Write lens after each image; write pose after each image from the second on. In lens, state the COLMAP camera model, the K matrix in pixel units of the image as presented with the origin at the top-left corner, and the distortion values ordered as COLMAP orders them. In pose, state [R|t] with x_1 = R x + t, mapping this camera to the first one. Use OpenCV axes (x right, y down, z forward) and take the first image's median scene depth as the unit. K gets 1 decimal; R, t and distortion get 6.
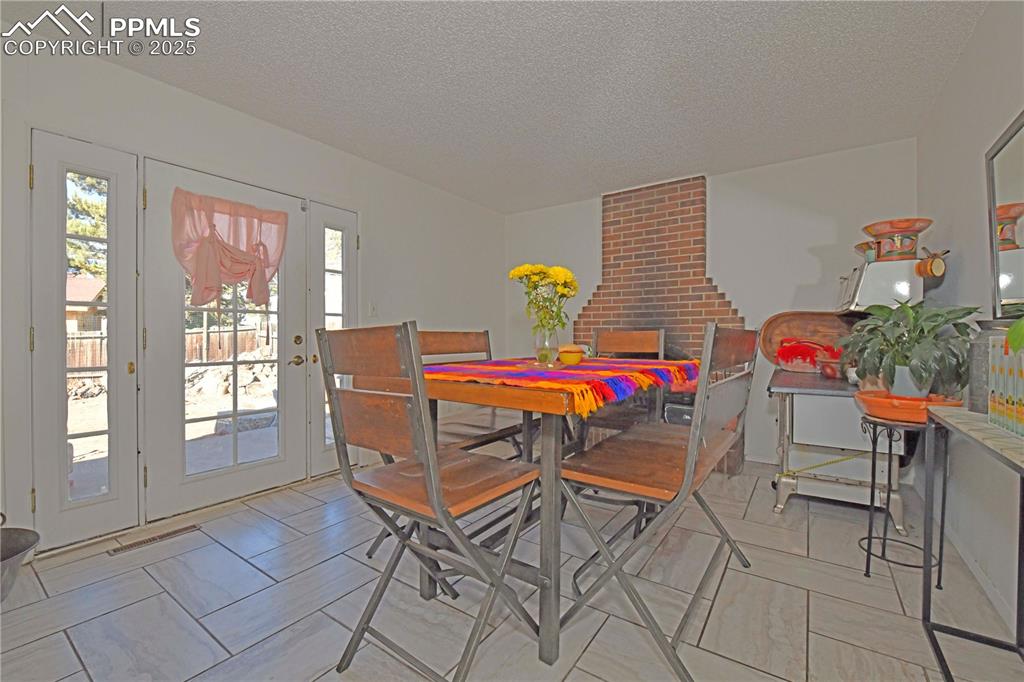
lens RADIAL K [[422.3, 0, 511.2], [0, 422.3, 339.7], [0, 0, 1]] dist [-0.014396, -0.001601]
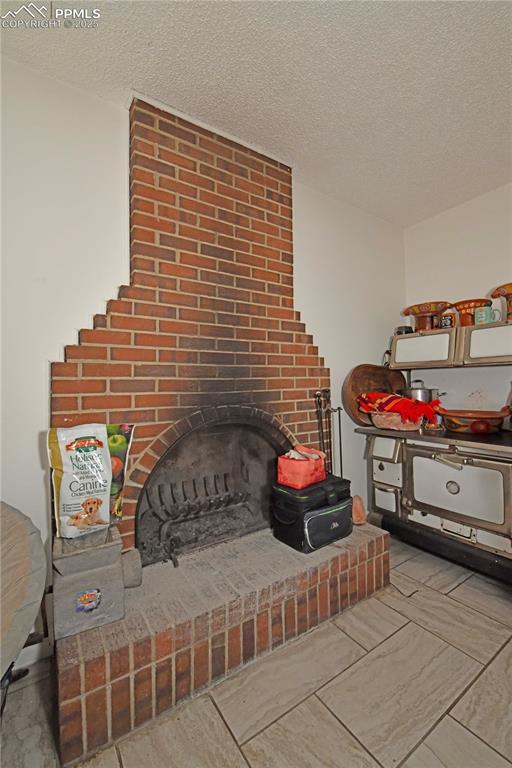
lens RADIAL K [[316.7, 0, 251.2], [0, 316.7, 381.1], [0, 0, 1]] dist [-0.014396, -0.001601]
pose [[0.388138, 0.008636, 0.921561, -0.054429], [0.025488, 0.999473, -0.020101, -0.020357], [-0.921249, 0.031291, 0.387713, 0.848747]]
